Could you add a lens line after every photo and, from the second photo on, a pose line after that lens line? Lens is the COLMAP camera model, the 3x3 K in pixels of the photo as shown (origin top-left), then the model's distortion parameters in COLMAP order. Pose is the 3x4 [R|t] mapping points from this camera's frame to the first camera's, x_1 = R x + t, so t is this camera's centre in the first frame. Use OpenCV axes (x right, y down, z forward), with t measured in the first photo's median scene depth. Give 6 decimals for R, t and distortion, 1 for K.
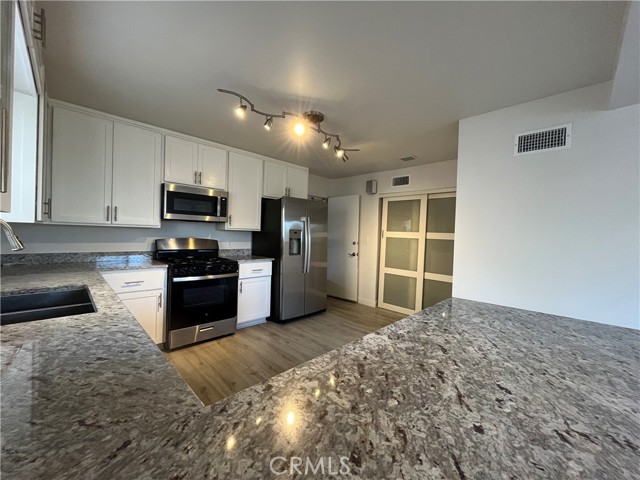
lens RADIAL K [[257.4, 0, 316.9], [0, 257.4, 239.4], [0, 0, 1]] dist [-0.002253, -0.000375]
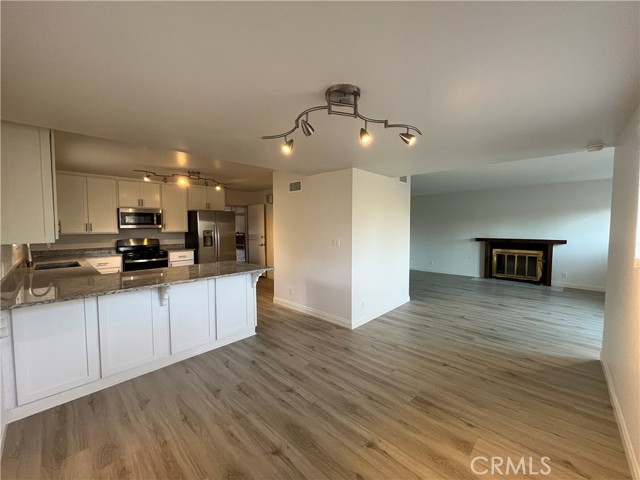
lens RADIAL K [[257.4, 0, 316.7], [0, 257.4, 239.9], [0, 0, 1]] dist [-0.002253, -0.000375]
pose [[0.999048, -0.036707, 0.023554, 0.622545], [0.035936, 0.998829, 0.032383, -0.008500], [-0.024715, -0.031506, 0.999198, -0.698819]]
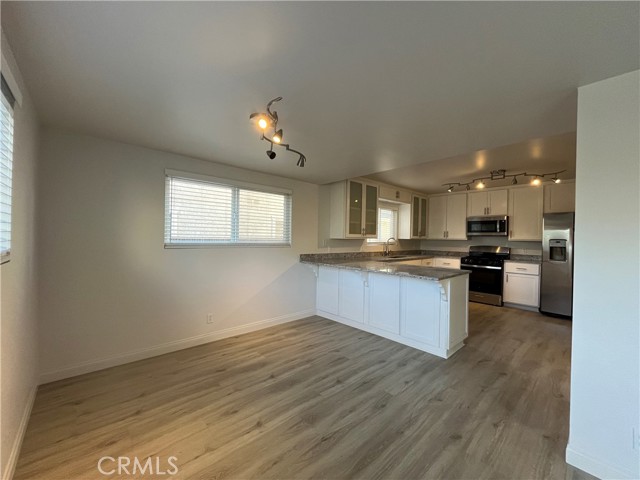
lens RADIAL K [[257.4, 0, 317.5], [0, 257.4, 239.2], [0, 0, 1]] dist [-0.002253, -0.000375]
pose [[-0.037120, -0.023538, -0.999034, 1.281637], [-0.037722, 0.999043, -0.022136, 0.033045], [0.998599, 0.036864, -0.037973, -0.070760]]
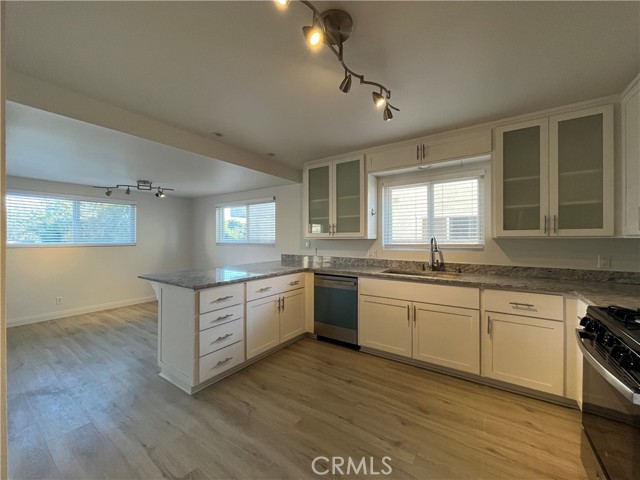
lens RADIAL K [[257.4, 0, 317.5], [0, 257.4, 239.2], [0, 0, 1]] dist [-0.002253, -0.000375]
pose [[-0.982365, -0.028542, -0.184784, 0.080522], [-0.032525, 0.999299, 0.018560, -0.027354], [0.184125, 0.024243, -0.982604, 1.167234]]
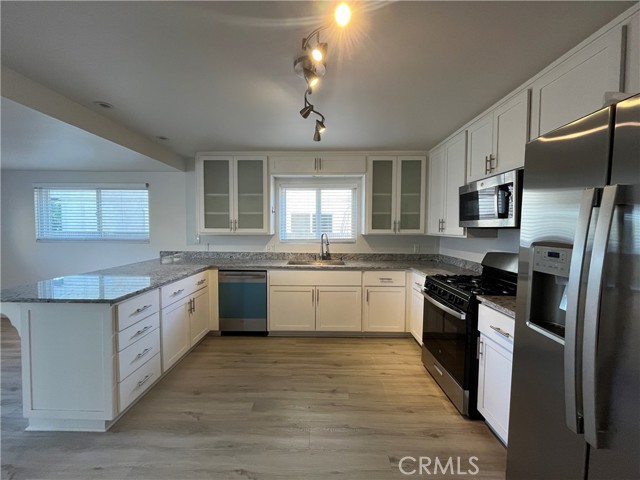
lens RADIAL K [[257.4, 0, 317.0], [0, 257.4, 239.5], [0, 0, 1]] dist [-0.002253, -0.000375]
pose [[-0.713312, -0.000886, -0.700846, 0.328132], [-0.041232, 0.998320, 0.040703, -0.048739], [0.699632, 0.057932, -0.712151, 1.141485]]
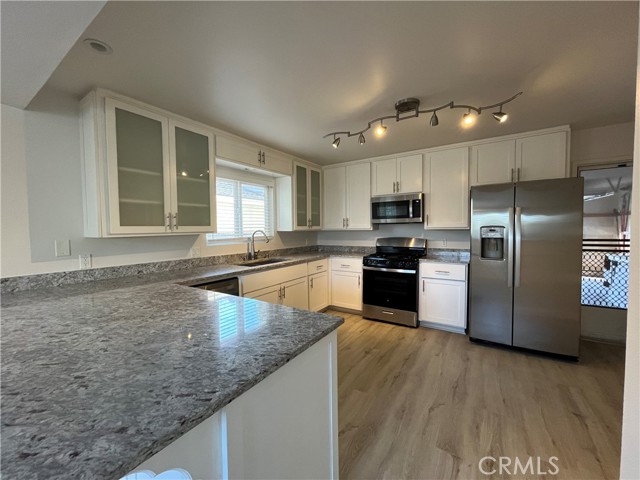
lens RADIAL K [[257.4, 0, 317.4], [0, 257.4, 239.1], [0, 0, 1]] dist [-0.002253, -0.000375]
pose [[0.211396, 0.008377, -0.977365, 0.614889], [-0.001230, 0.999965, 0.008305, -0.006479], [0.977400, -0.000554, 0.211399, 0.377552]]
